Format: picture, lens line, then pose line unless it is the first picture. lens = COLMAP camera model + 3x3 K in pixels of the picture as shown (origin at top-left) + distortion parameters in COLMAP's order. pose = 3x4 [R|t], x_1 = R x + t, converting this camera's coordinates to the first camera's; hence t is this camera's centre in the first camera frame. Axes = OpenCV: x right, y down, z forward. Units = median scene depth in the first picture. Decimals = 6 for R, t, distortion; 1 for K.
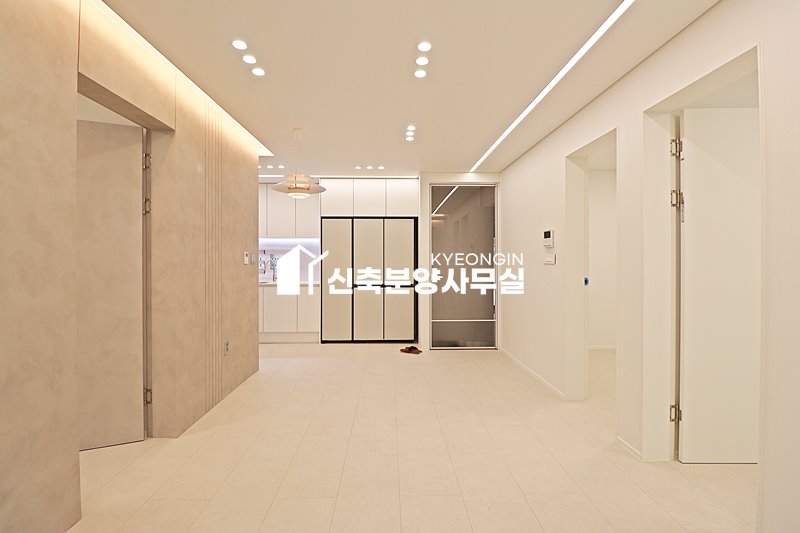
lens RADIAL K [[369.7, 0, 400.8], [0, 369.7, 260.4], [0, 0, 1]] dist [0.000144, -0.013574]
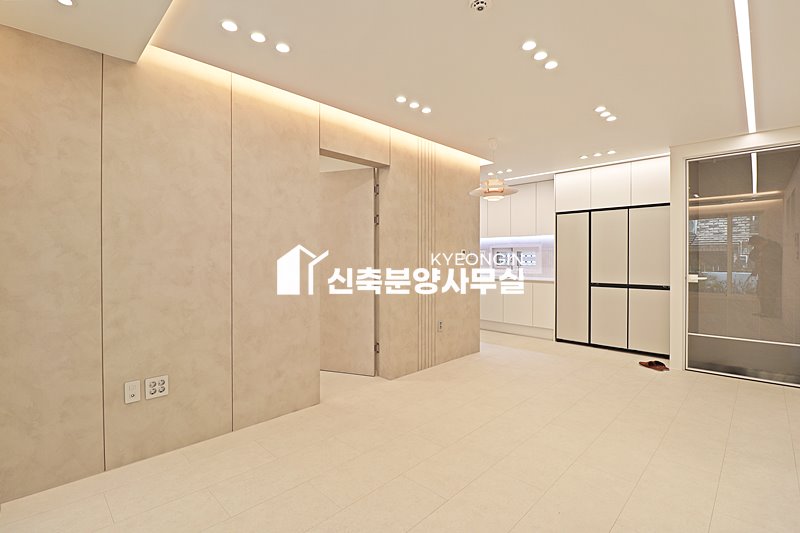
lens RADIAL K [[372.9, 0, 397.8], [0, 372.9, 260.0], [0, 0, 1]] dist [-0.000818, -0.014660]
pose [[0.688756, 0.003775, -0.724983, 0.353949], [-0.001110, 0.999991, 0.004153, 0.006657], [0.724992, -0.002056, 0.688754, 0.017176]]
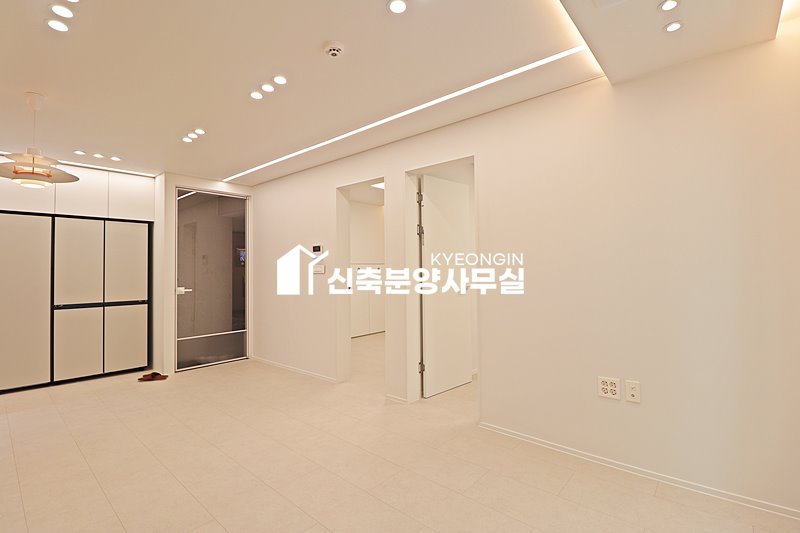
lens RADIAL K [[369.7, 0, 400.8], [0, 369.7, 260.4], [0, 0, 1]] dist [0.000144, -0.013574]
pose [[0.680542, 0.011120, 0.732625, -0.317057], [0.010651, 0.999629, -0.025066, 0.000468], [-0.732632, 0.024862, 0.680171, -0.011484]]
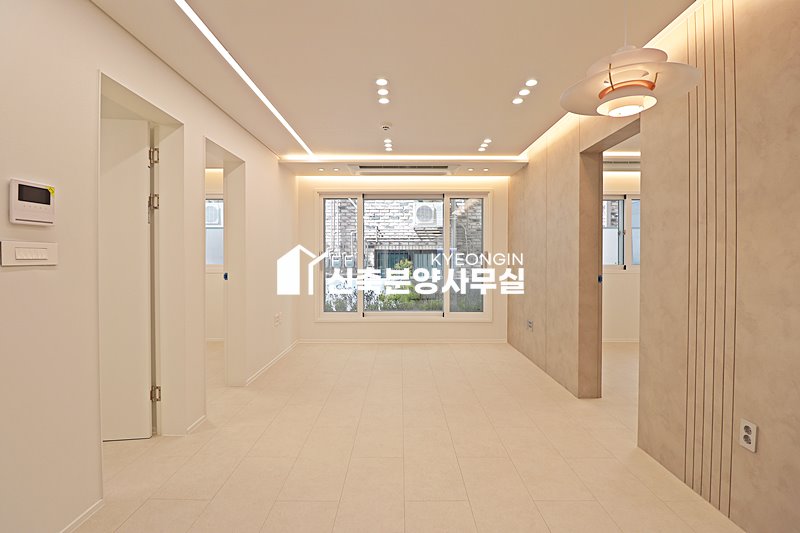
lens RADIAL K [[370.1, 0, 399.1], [0, 370.1, 263.4], [0, 0, 1]] dist [0.000151, -0.012693]
pose [[-0.999328, 0.000323, 0.036651, -0.027071], [0.000966, 0.999846, 0.017505, 0.000419], [-0.036639, 0.017529, -0.999175, 1.503248]]
